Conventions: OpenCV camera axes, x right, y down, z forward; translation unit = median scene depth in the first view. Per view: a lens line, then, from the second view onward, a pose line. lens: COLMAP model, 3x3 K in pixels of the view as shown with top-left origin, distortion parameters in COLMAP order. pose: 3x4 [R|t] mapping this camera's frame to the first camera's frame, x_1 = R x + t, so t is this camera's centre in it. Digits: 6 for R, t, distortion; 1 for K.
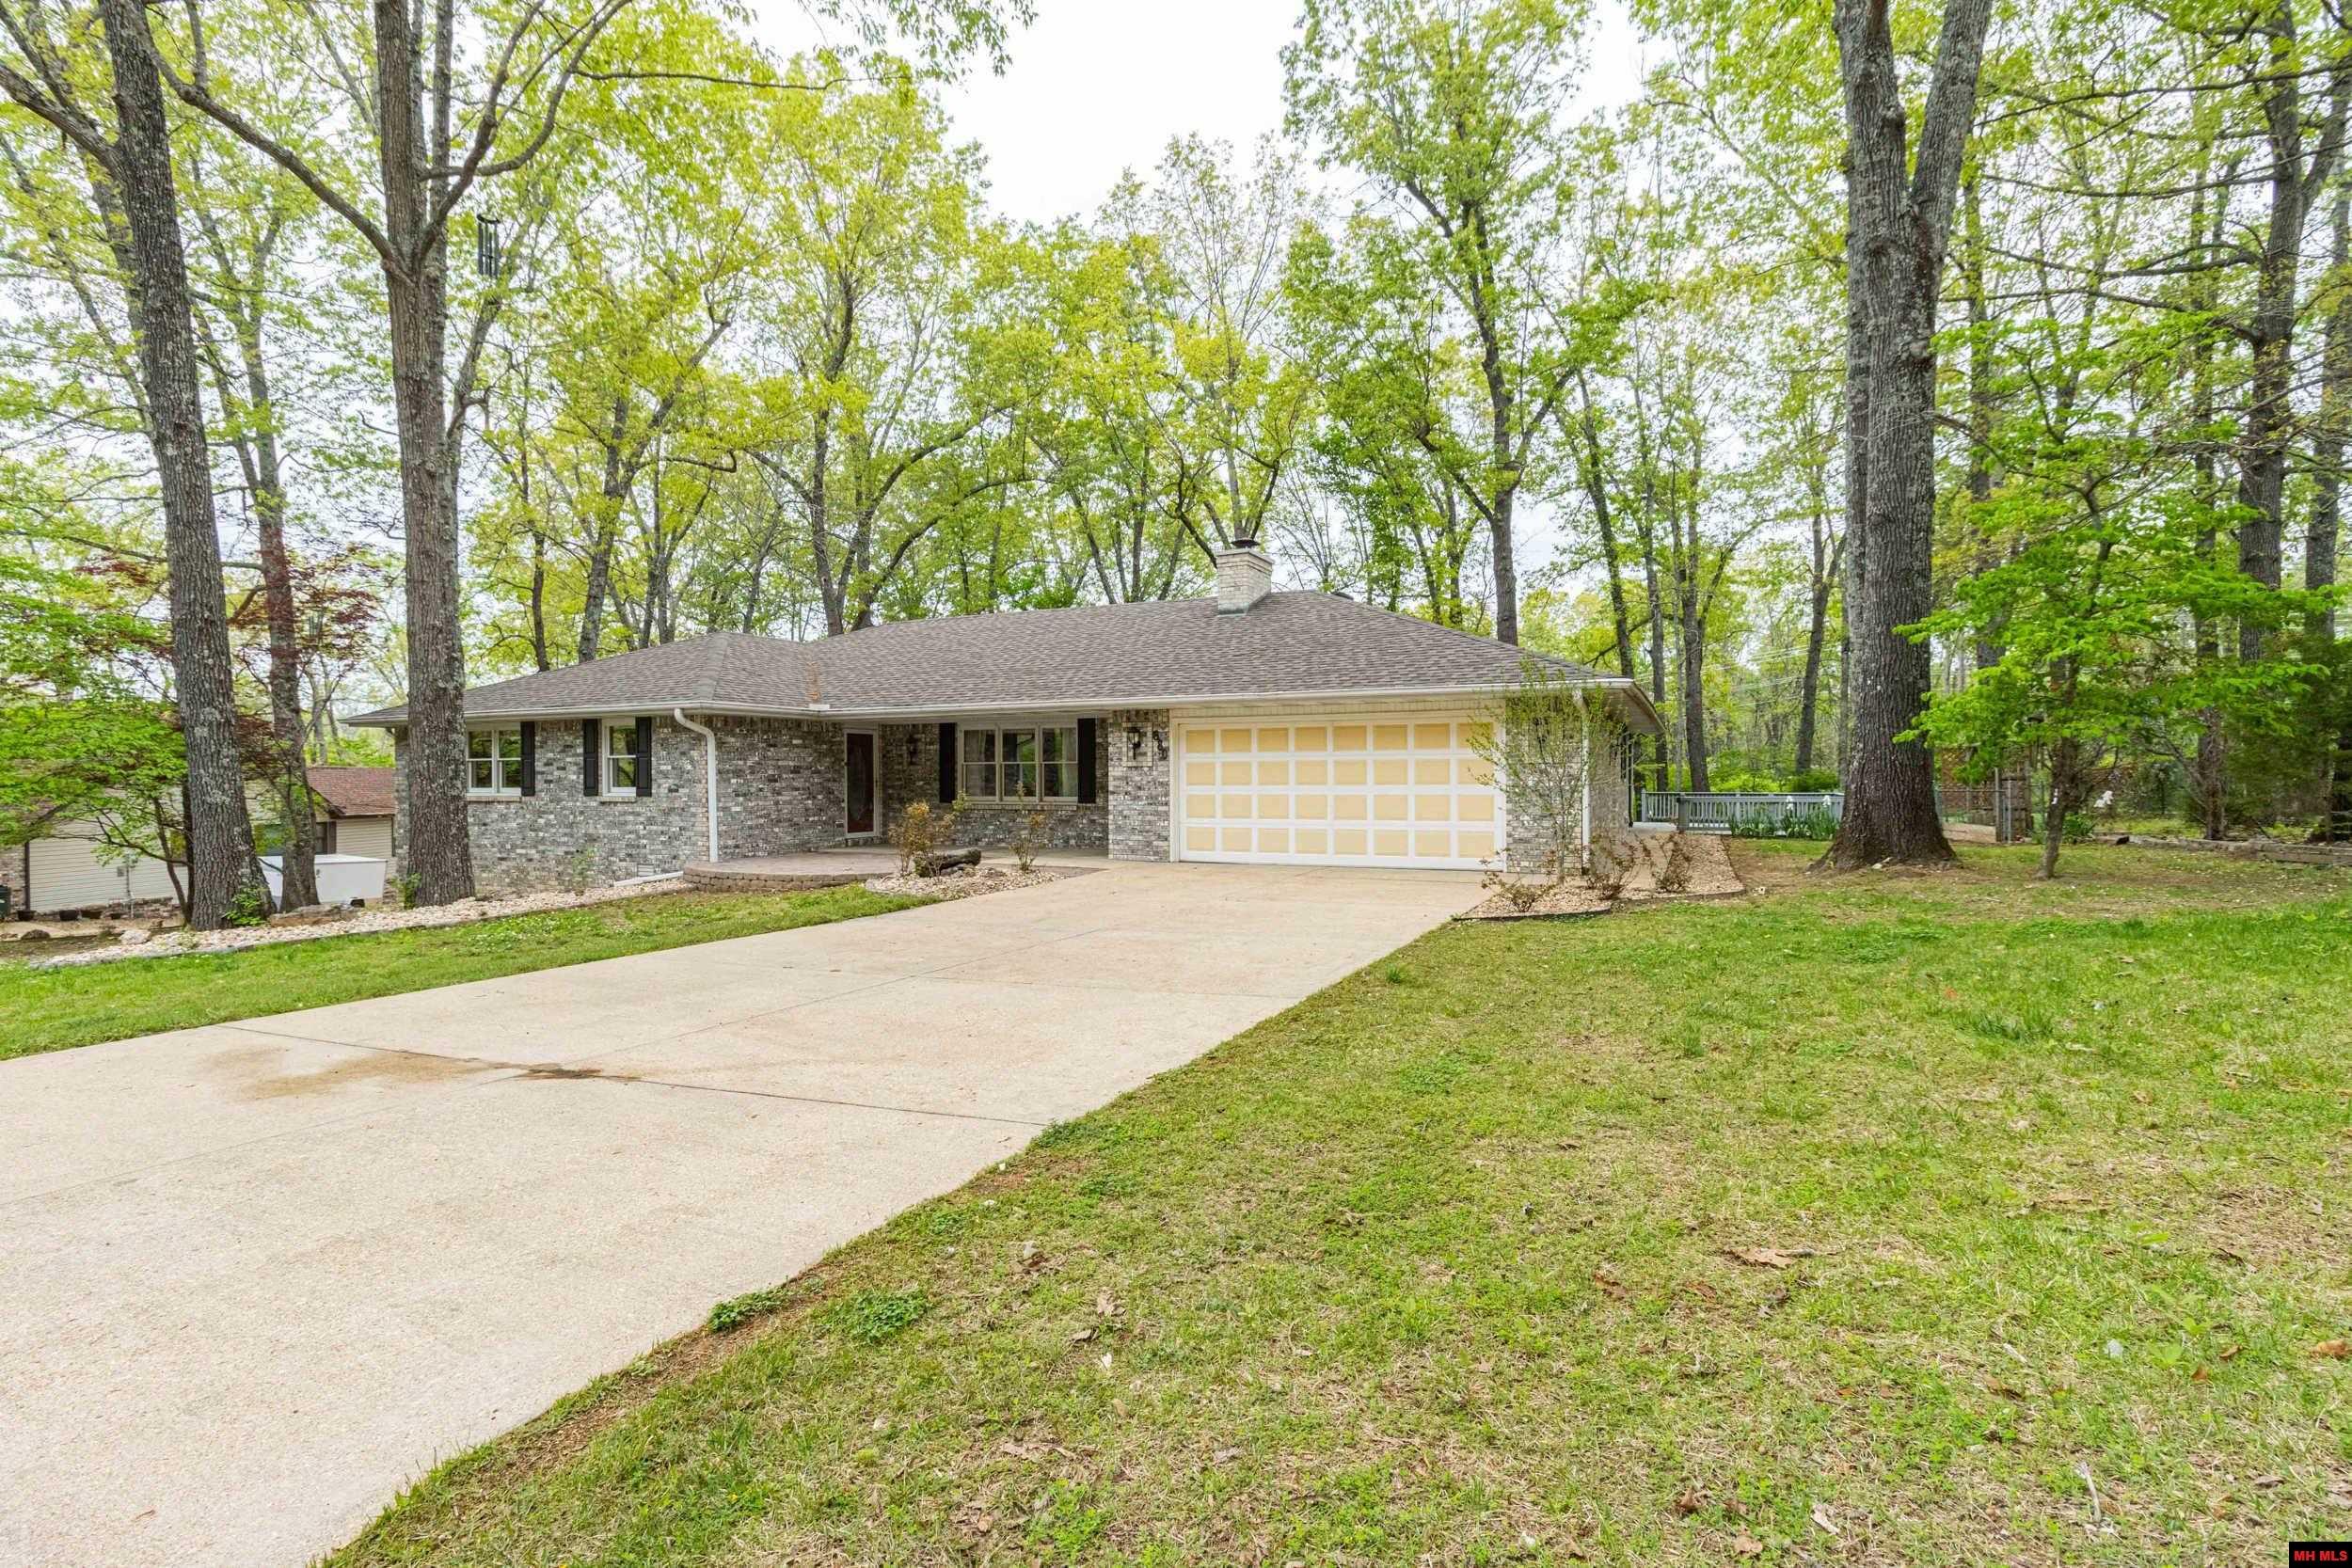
lens RADIAL K [[1120.6, 0, 1171.1], [0, 1120.6, 748.0], [0, 0, 1]] dist [0.000986, 0.000158]
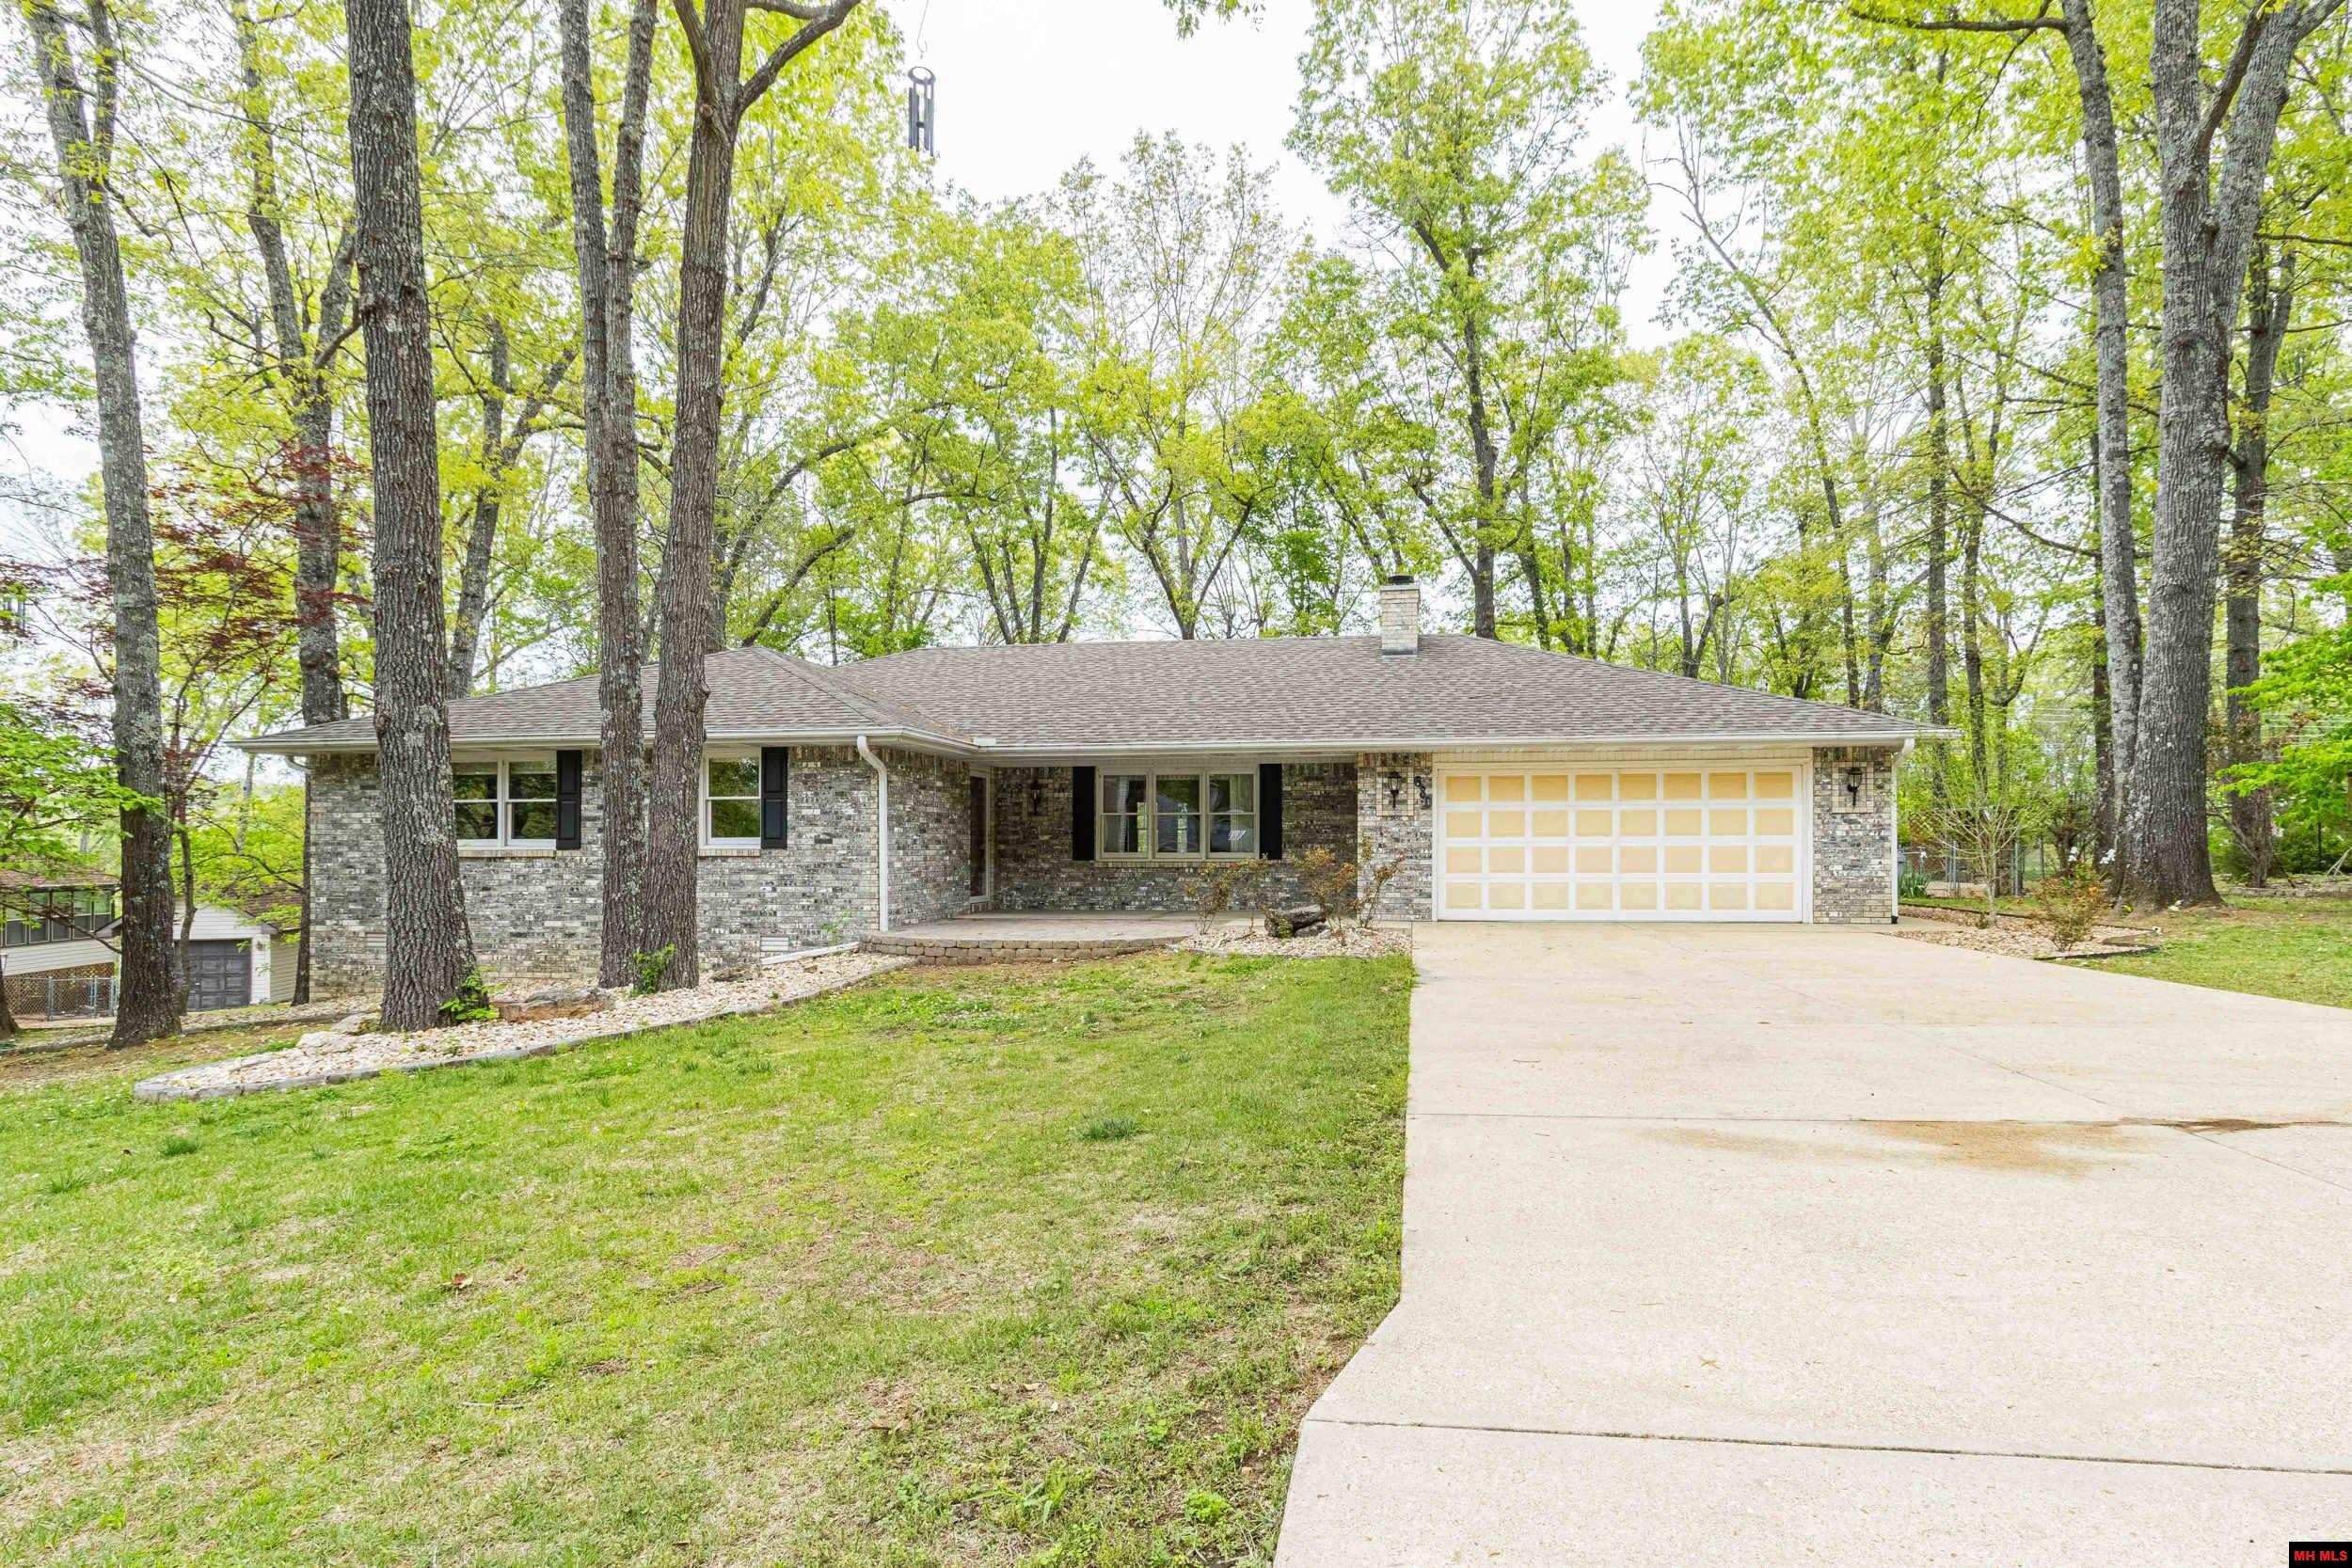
lens RADIAL K [[1216.6, 0, 1244.3], [0, 1216.6, 797.0], [0, 0, 1]] dist [0.004595, 0.000661]
pose [[0.955927, 0.015222, 0.293210, -0.409617], [-0.009764, 0.999751, -0.020067, 0.021122], [-0.293443, 0.016320, 0.955837, 0.096651]]
